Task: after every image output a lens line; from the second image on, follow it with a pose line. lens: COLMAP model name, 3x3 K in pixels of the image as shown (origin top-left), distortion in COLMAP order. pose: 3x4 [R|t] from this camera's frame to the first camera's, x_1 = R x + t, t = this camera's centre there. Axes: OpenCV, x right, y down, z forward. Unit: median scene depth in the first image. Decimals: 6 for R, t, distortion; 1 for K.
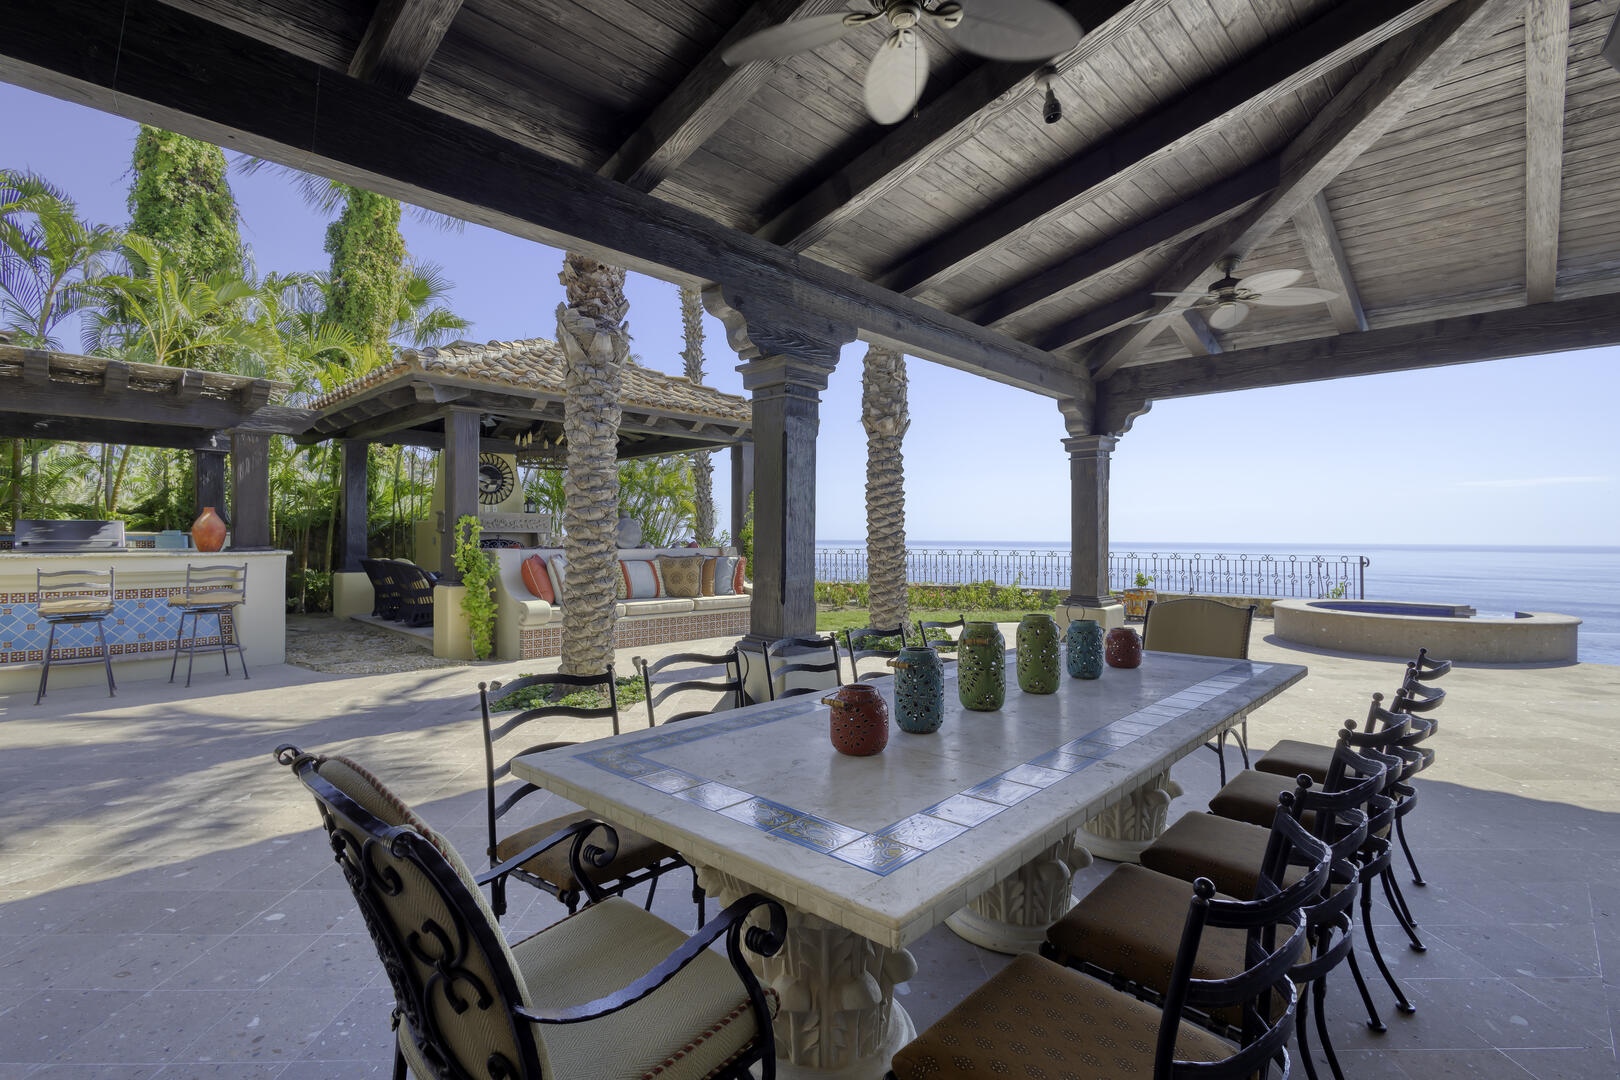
lens RADIAL K [[733.3, 0, 810.8], [0, 733.3, 542.4], [0, 0, 1]] dist [0.001415, -0.000124]
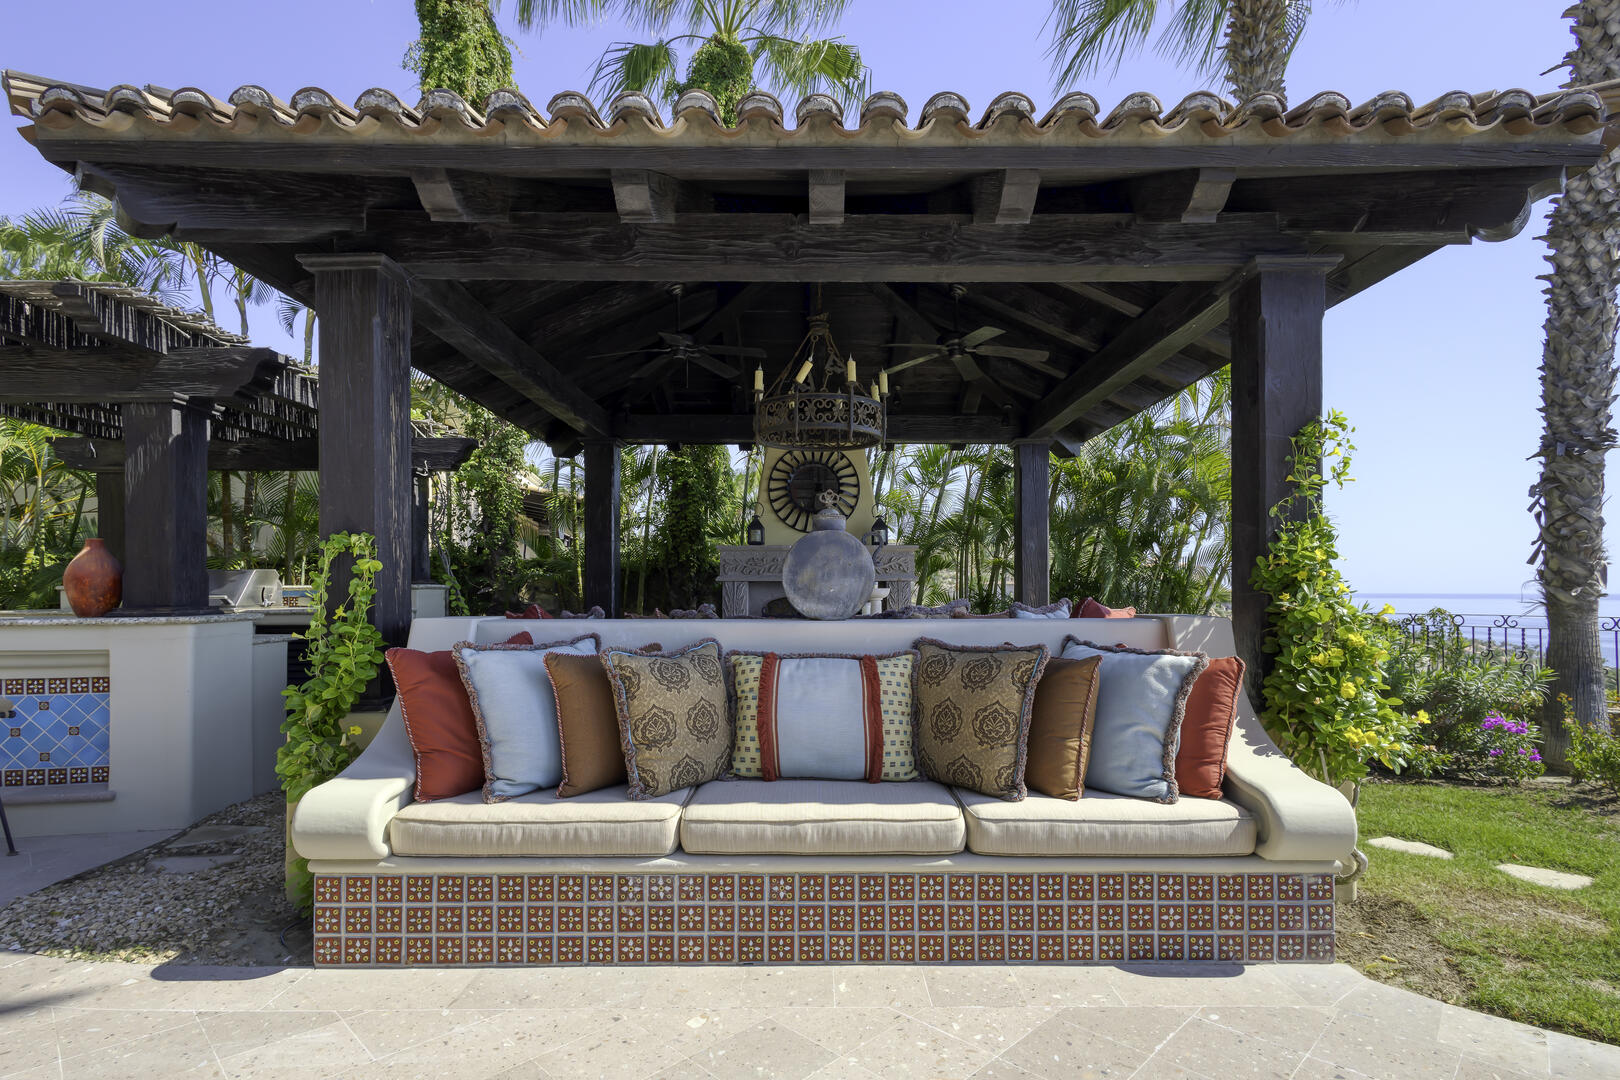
lens RADIAL K [[807.5, 0, 814.1], [0, 807.5, 593.7], [0, 0, 1]] dist [-0.001265, -0.000290]
pose [[0.702630, -0.004324, -0.711543, 0.014530], [-0.001305, 0.999972, -0.007366, -0.000842], [0.711555, 0.006104, 0.702604, 0.820281]]
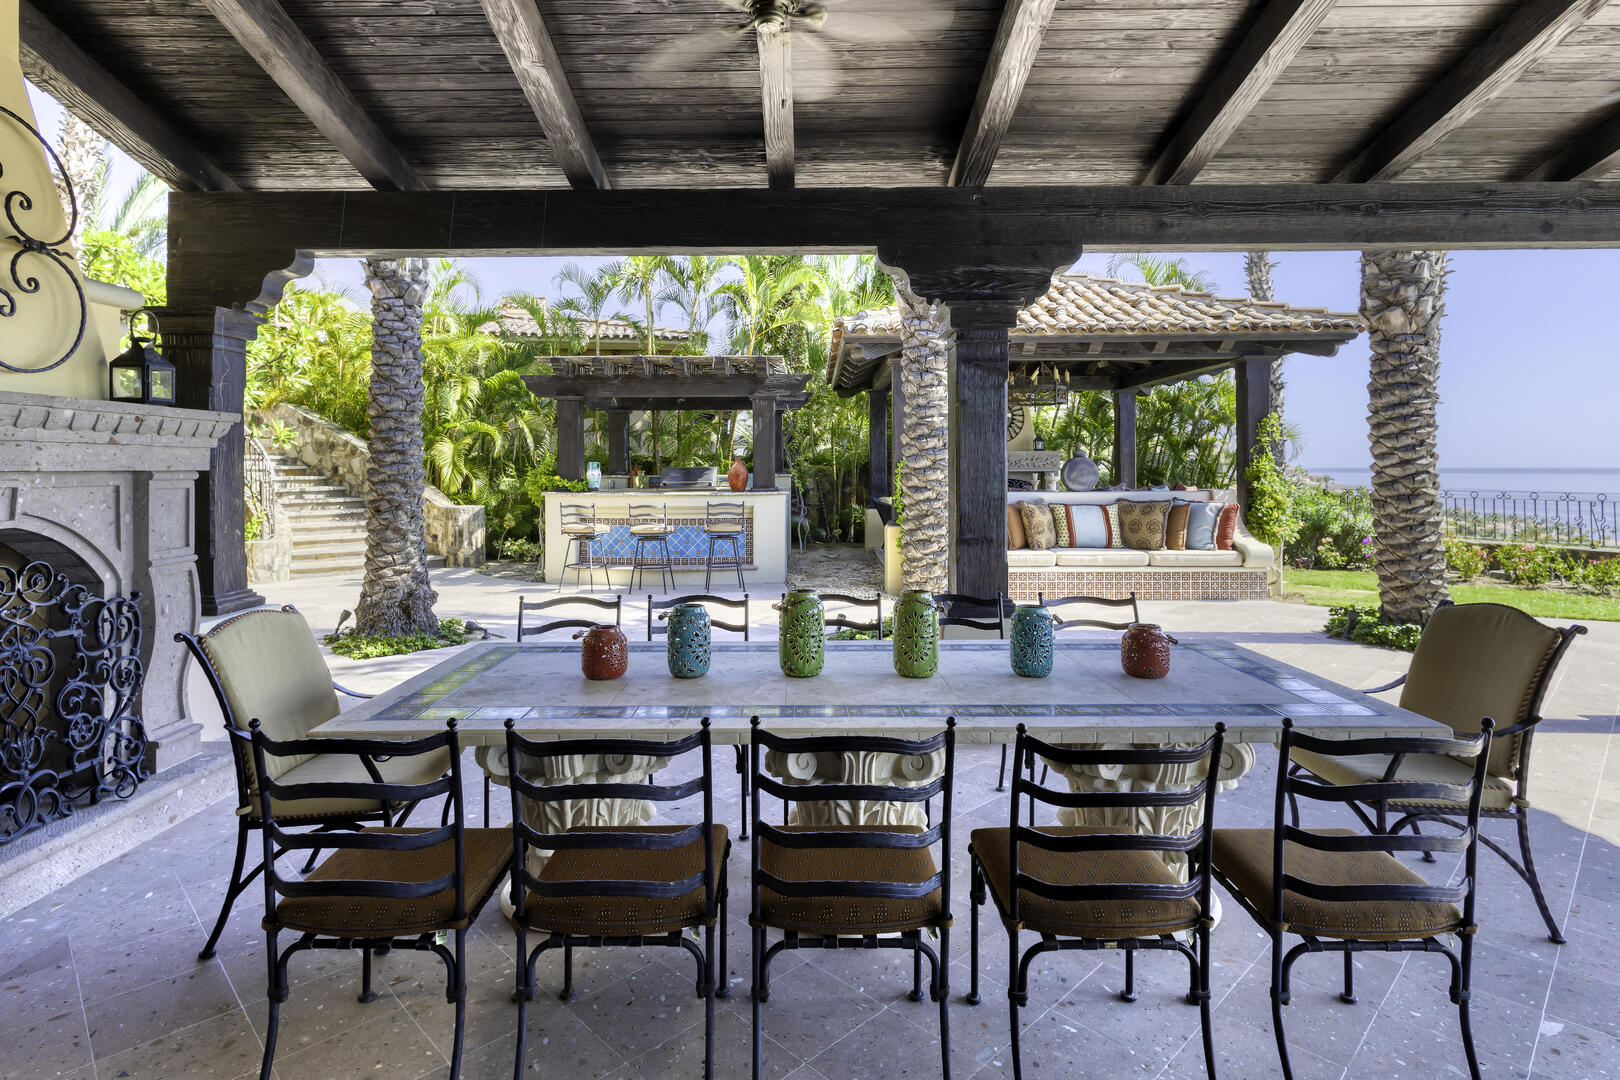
lens RADIAL K [[836.1, 0, 805.0], [0, 836.1, 466.2], [0, 0, 1]] dist [0.001106, 0.000381]
pose [[0.690961, -0.009414, -0.722831, 0.288385], [0.002385, 0.999939, -0.010743, -0.013855], [0.722888, 0.005699, 0.690941, 0.052142]]
